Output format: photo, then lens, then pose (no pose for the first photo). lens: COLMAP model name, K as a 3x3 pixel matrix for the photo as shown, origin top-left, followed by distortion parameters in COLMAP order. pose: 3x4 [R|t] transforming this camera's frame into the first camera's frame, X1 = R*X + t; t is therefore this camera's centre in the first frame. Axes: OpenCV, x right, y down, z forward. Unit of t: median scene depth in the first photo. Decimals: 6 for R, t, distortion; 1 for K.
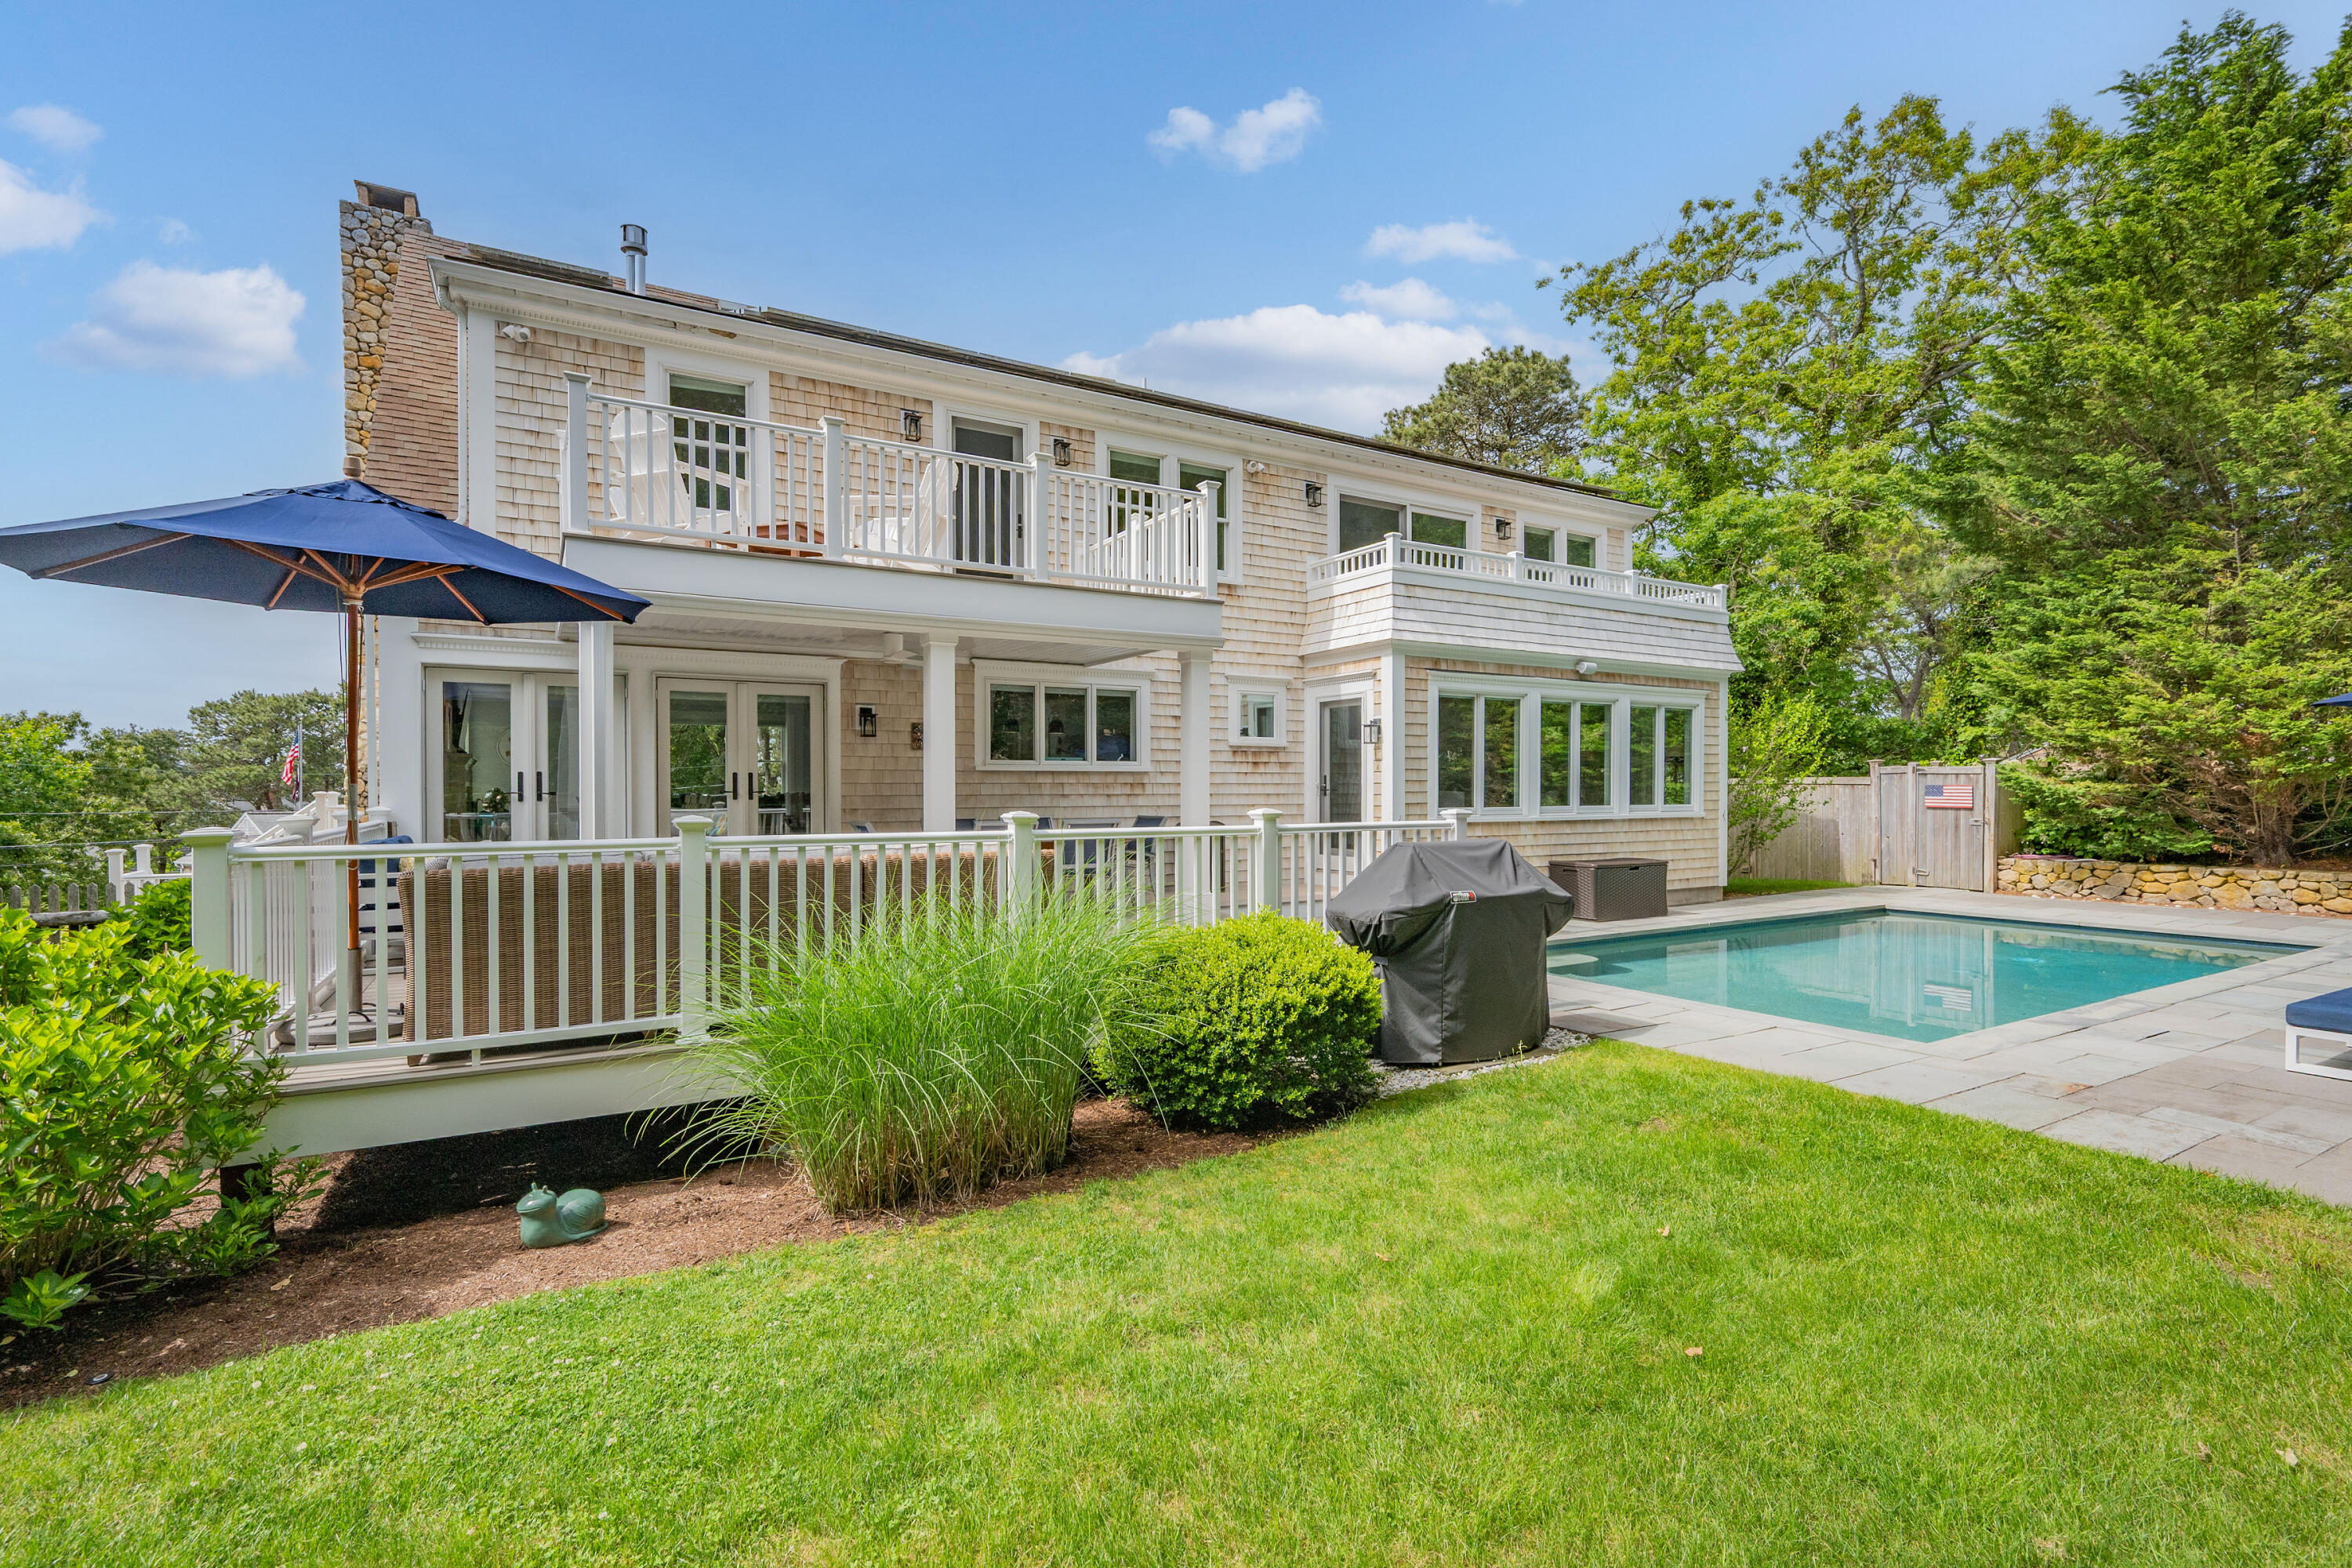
lens RADIAL K [[1067.0, 0, 1183.6], [0, 1067.0, 795.6], [0, 0, 1]] dist [-0.001611, -0.000342]
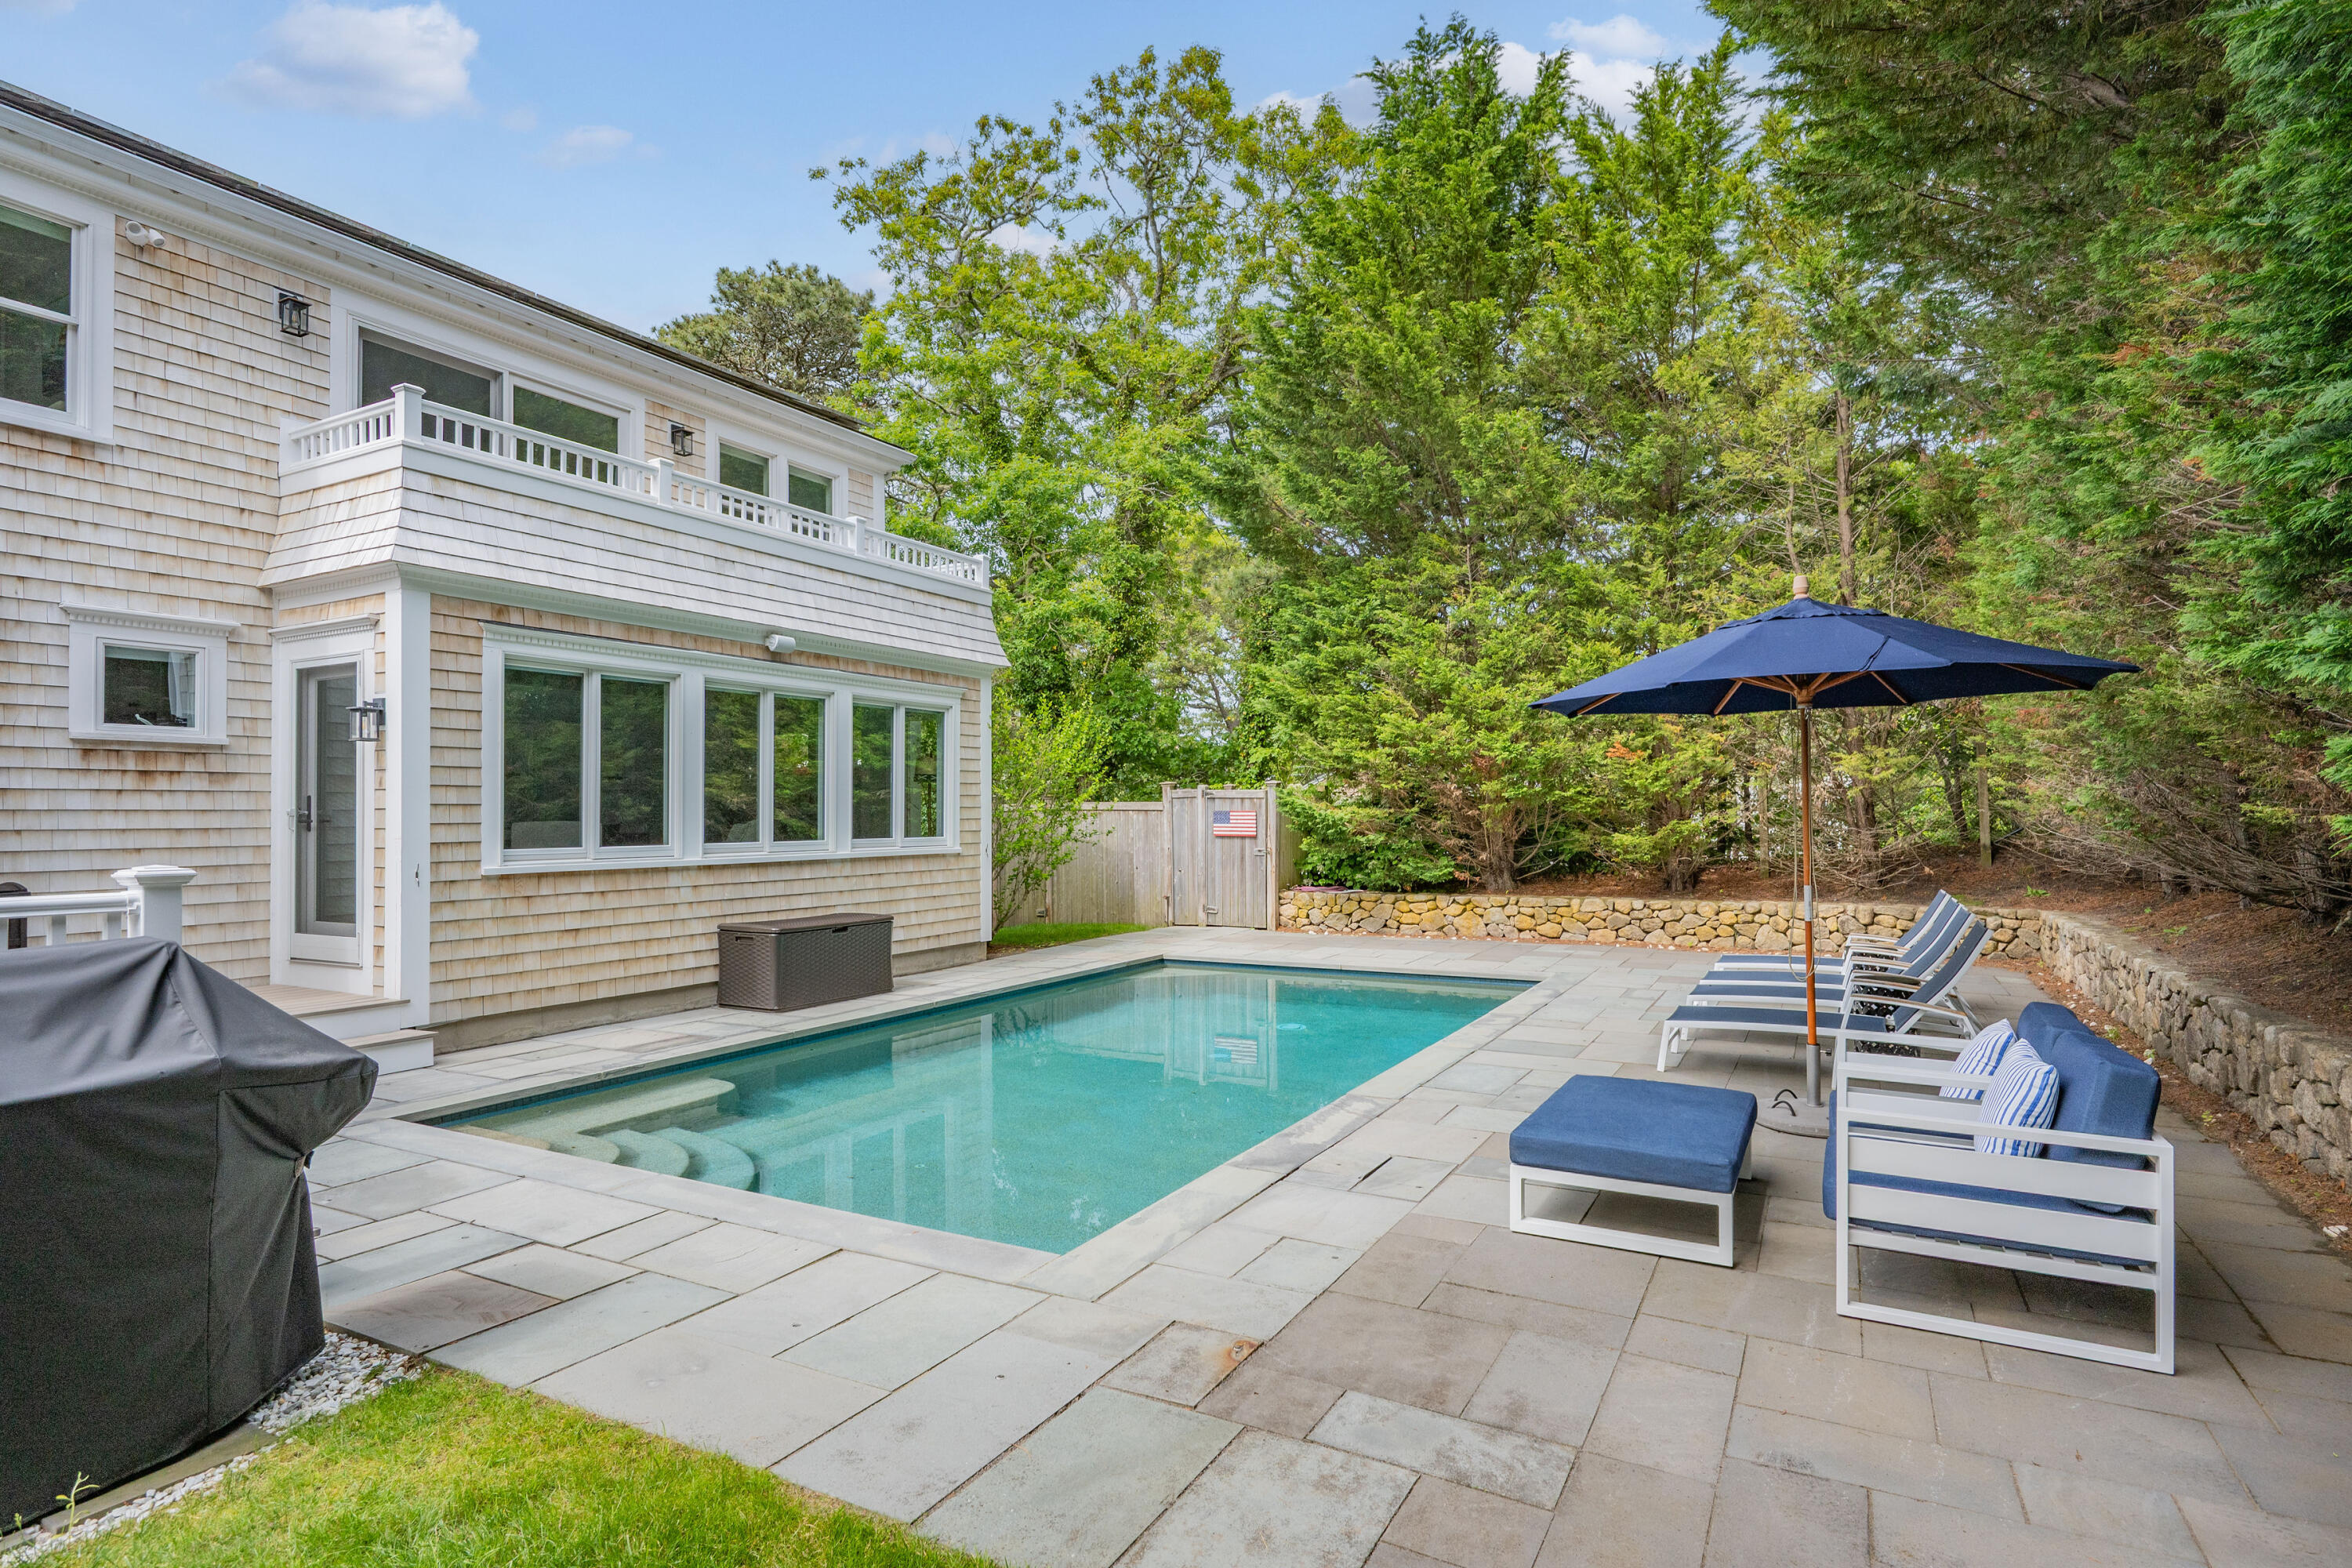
lens RADIAL K [[1209.1, 0, 1181.5], [0, 1209.1, 799.3], [0, 0, 1]] dist [-0.011727, -0.000570]
pose [[0.859015, 0.002962, 0.511942, 0.195052], [0.007777, 0.999792, -0.018832, -0.001051], [-0.511891, 0.020158, 0.858814, 0.186867]]
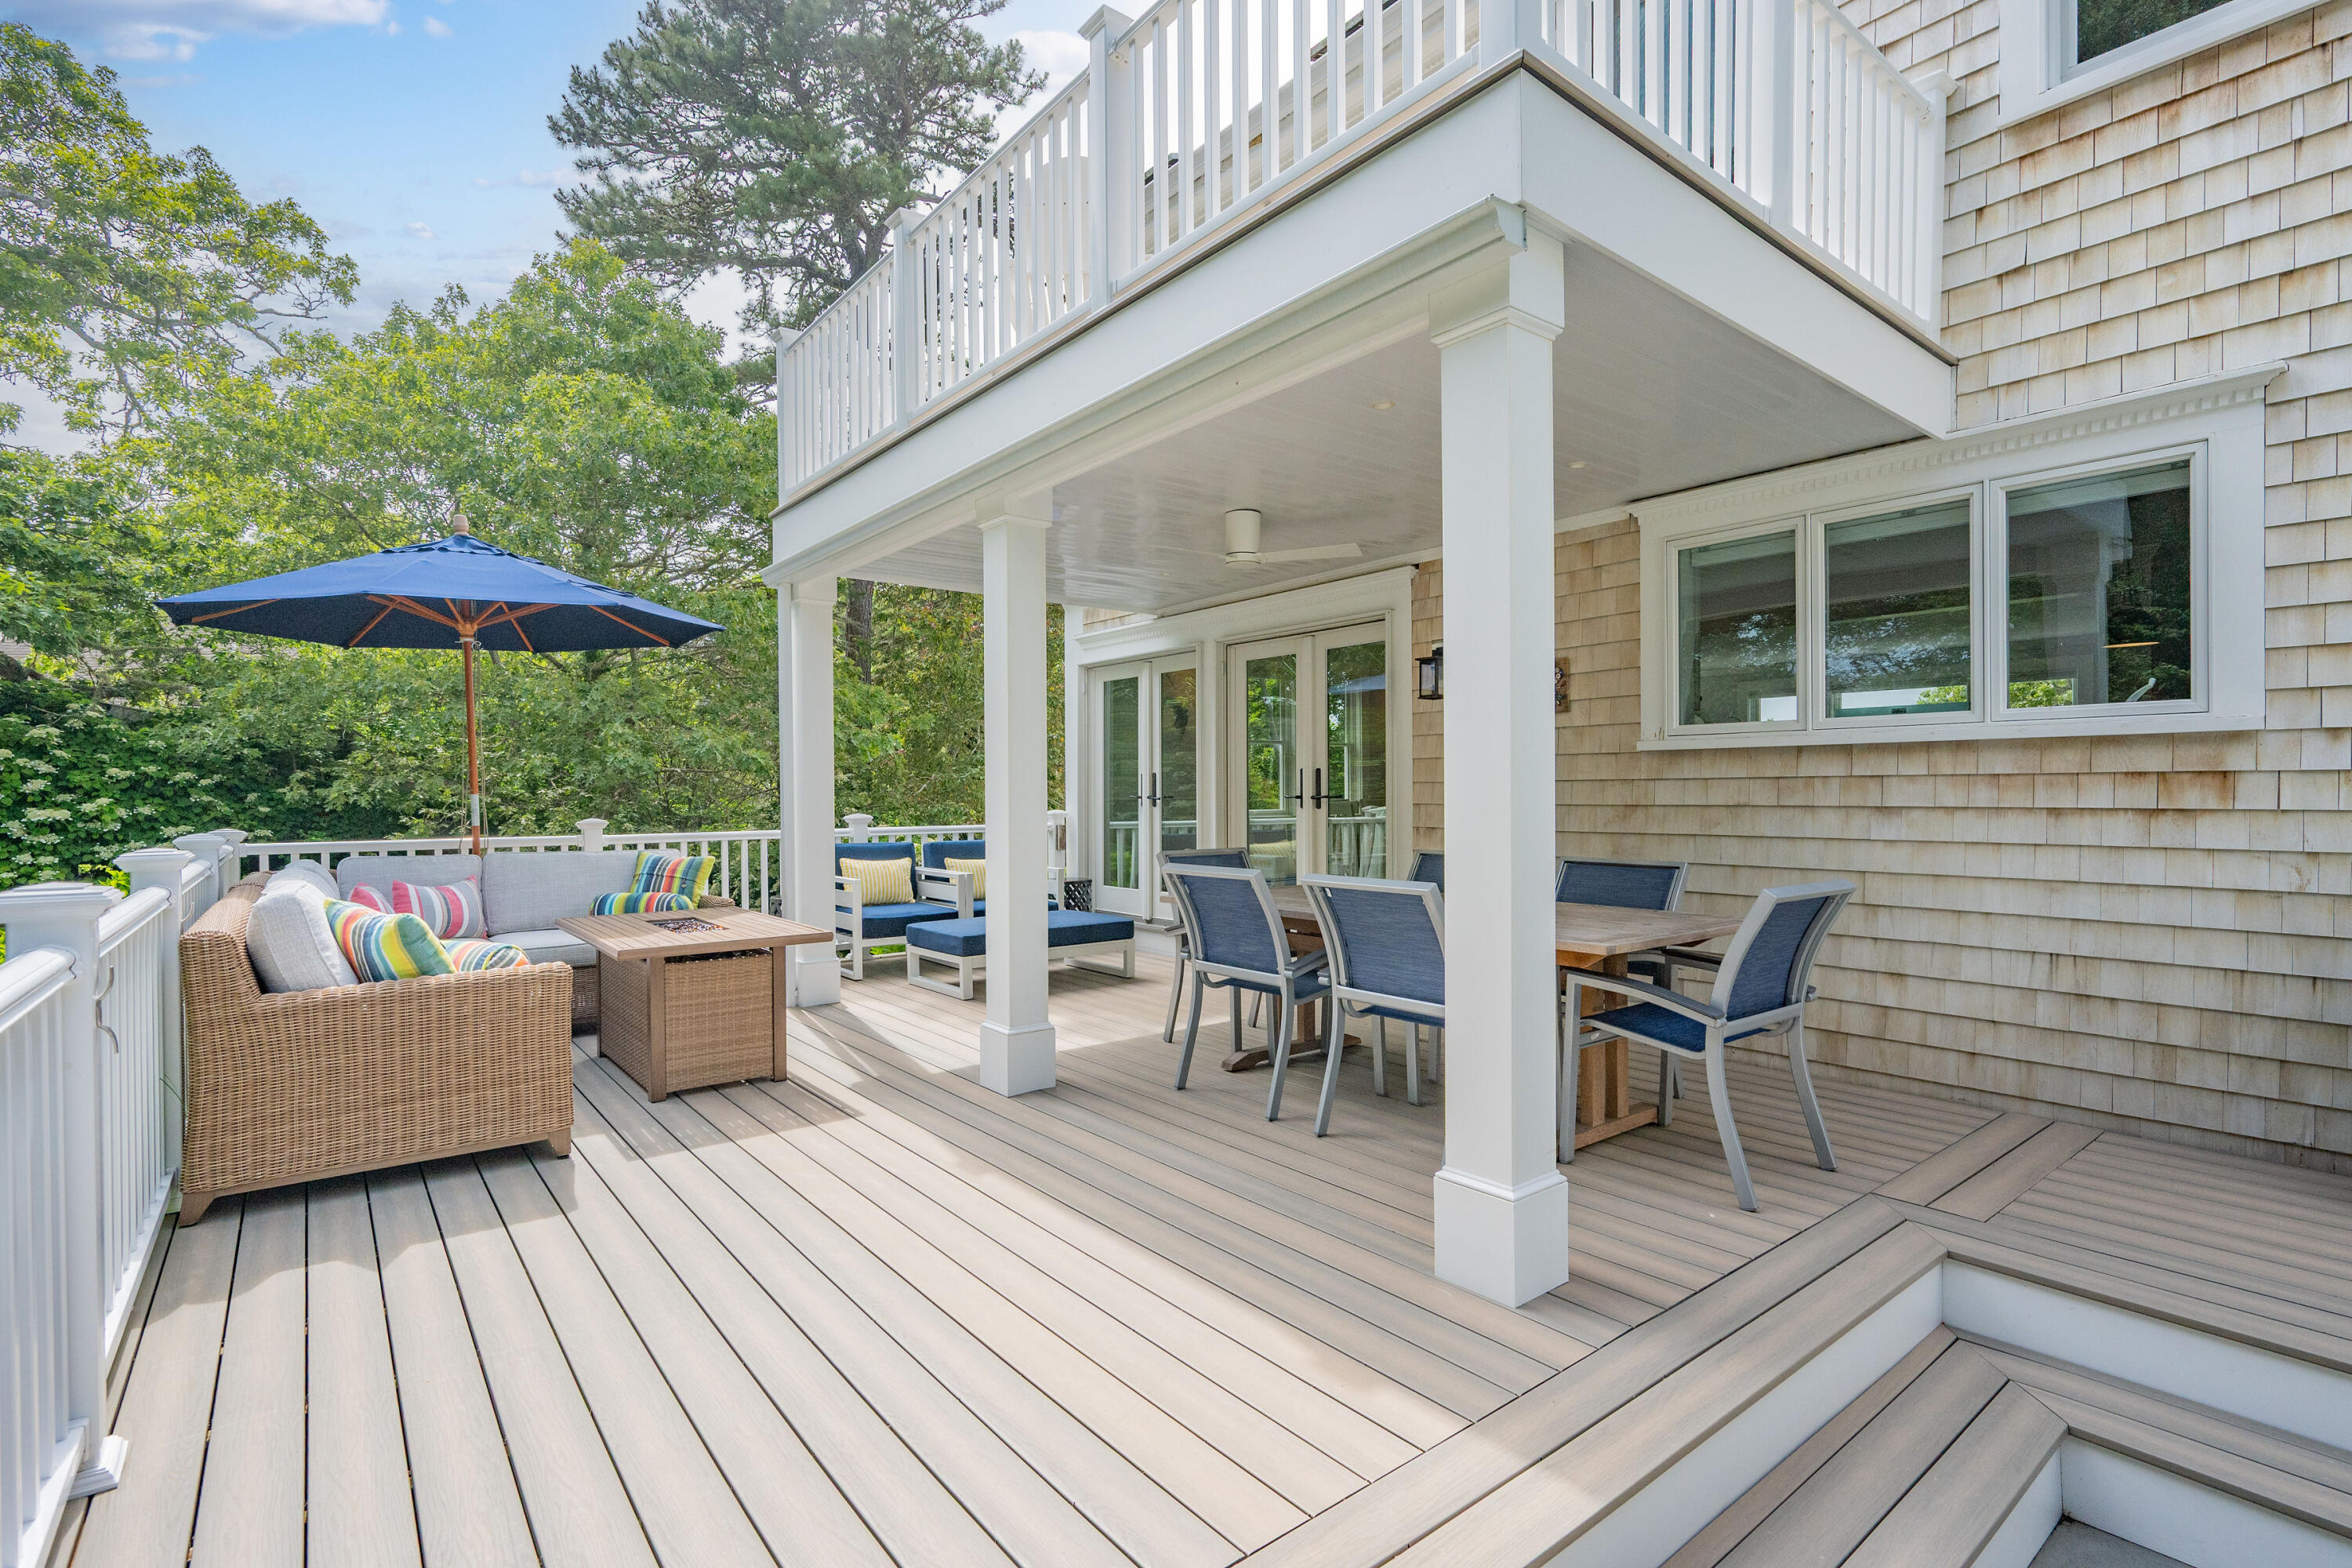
lens RADIAL K [[1105.6, 0, 1183.2], [0, 1105.6, 785.3], [0, 0, 1]] dist [-0.000765, 0.000922]
pose [[0.133793, -0.001429, -0.991008, 0.173543], [0.002325, 0.999997, -0.001128, -0.006591], [0.991007, -0.002153, 0.133796, 0.544862]]
